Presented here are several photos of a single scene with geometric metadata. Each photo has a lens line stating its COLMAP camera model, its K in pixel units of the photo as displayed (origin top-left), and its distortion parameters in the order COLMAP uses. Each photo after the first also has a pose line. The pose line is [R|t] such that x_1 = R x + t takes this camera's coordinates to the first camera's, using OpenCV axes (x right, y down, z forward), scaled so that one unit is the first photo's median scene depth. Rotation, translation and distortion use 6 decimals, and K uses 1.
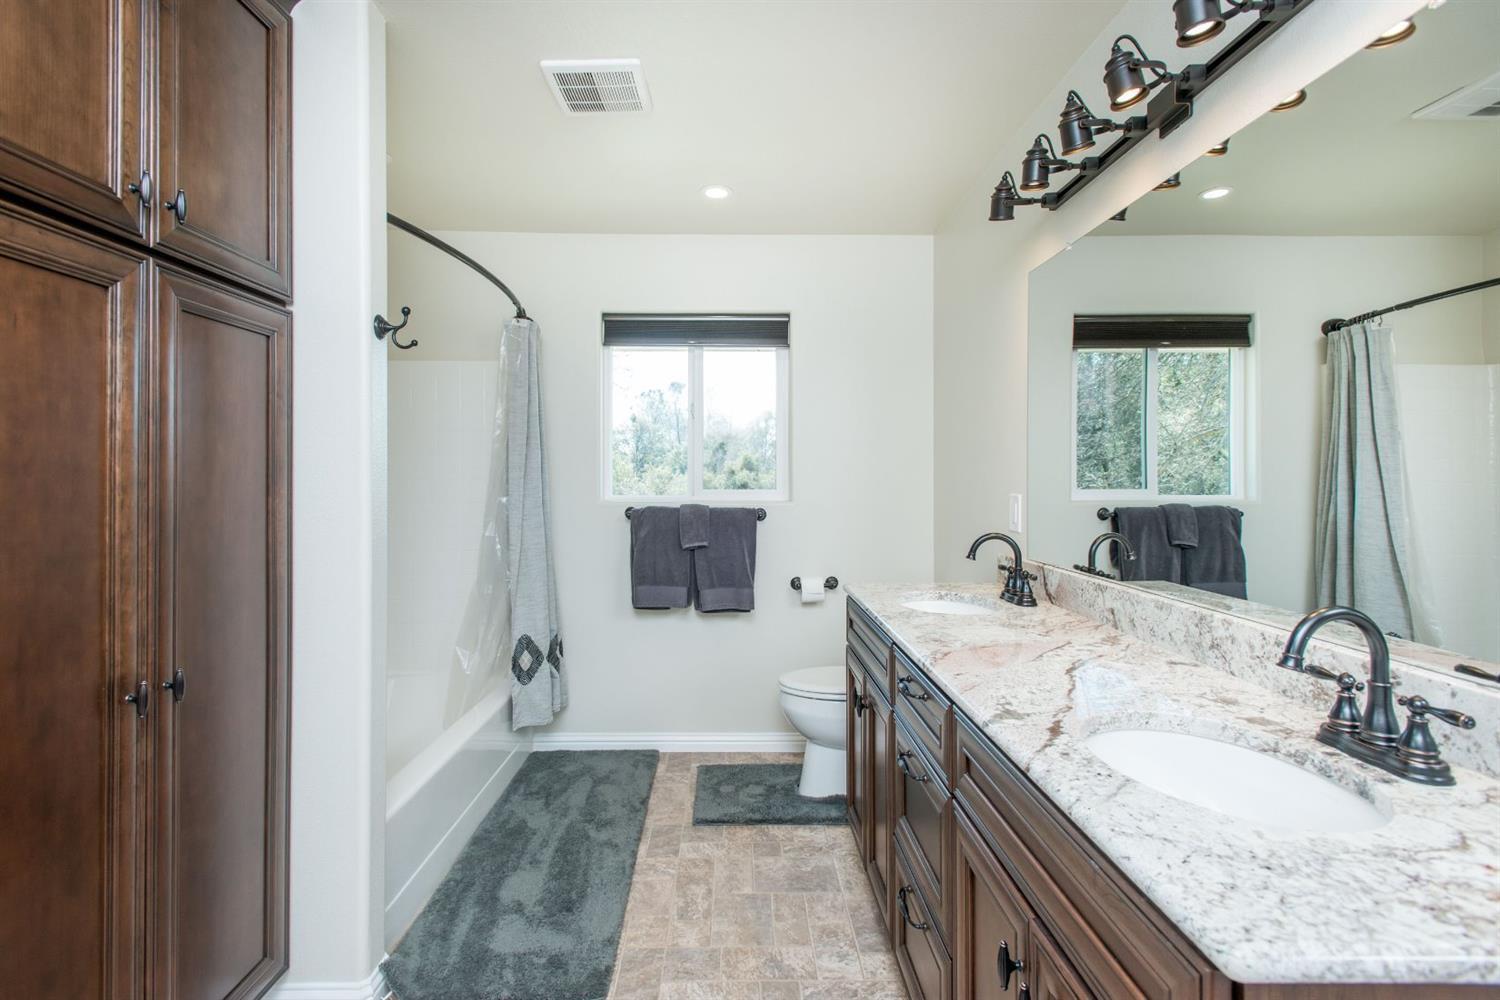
lens RADIAL K [[715.8, 0, 751.3], [0, 715.8, 471.8], [0, 0, 1]] dist [0.027122, -0.012412]
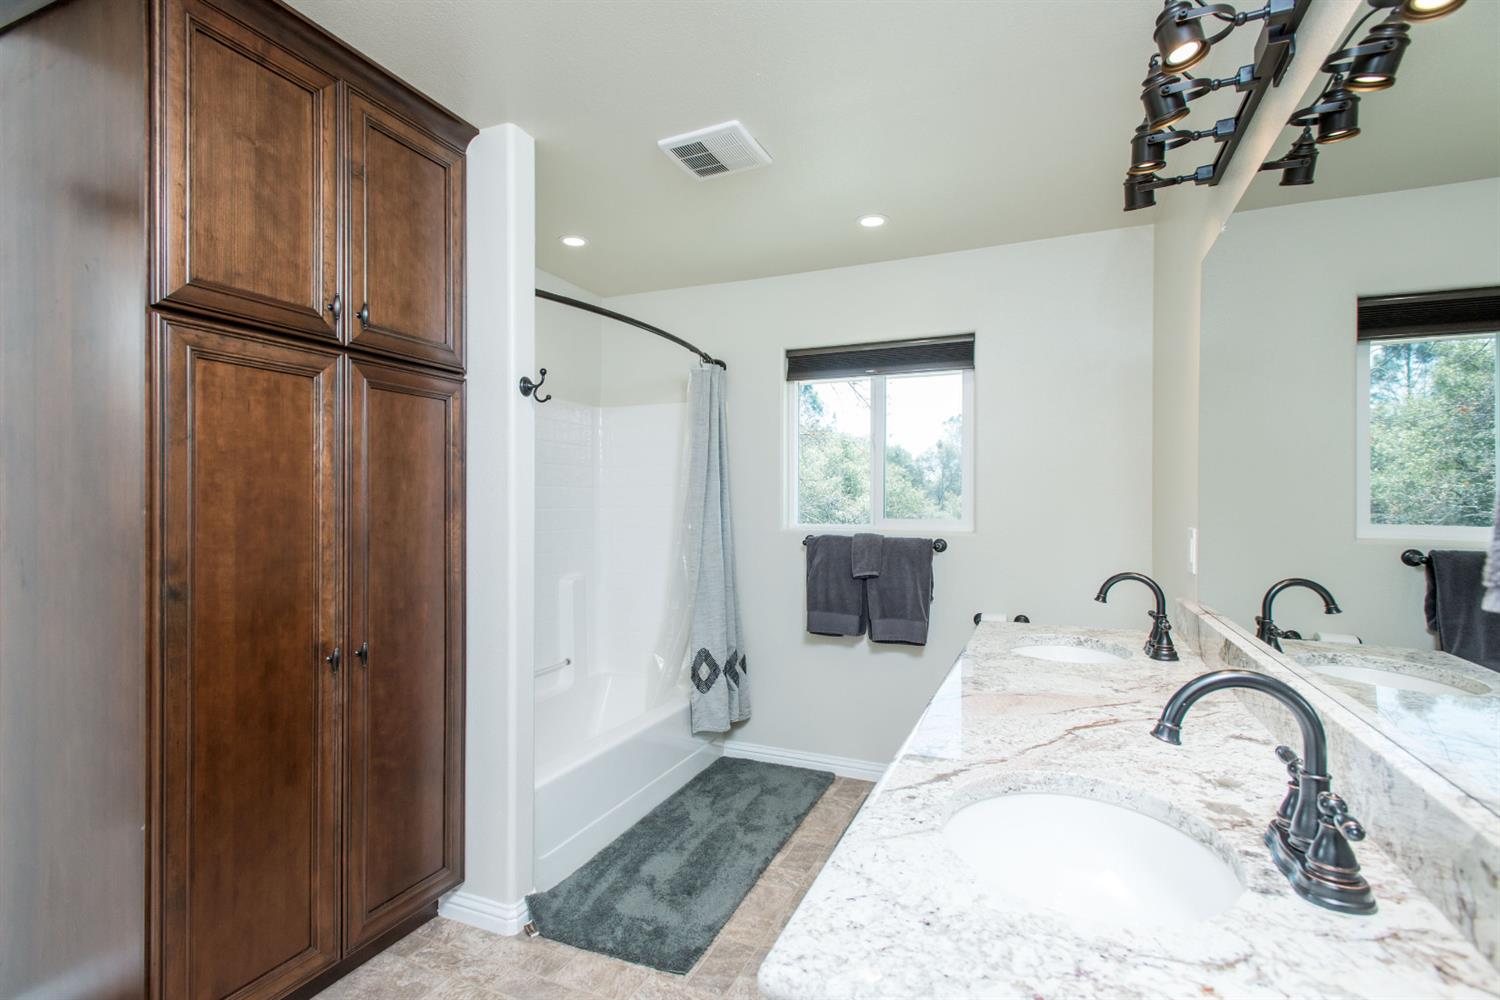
lens RADIAL K [[727.5, 0, 750.0], [0, 727.5, 500.0], [0, 0, 1]] dist [0.014422, -0.000327]
pose [[0.909135, -0.000896, -0.416500, 0.288409], [0.001018, 0.999999, 0.000071, -0.002663], [0.416499, -0.000488, 0.909136, 0.011071]]
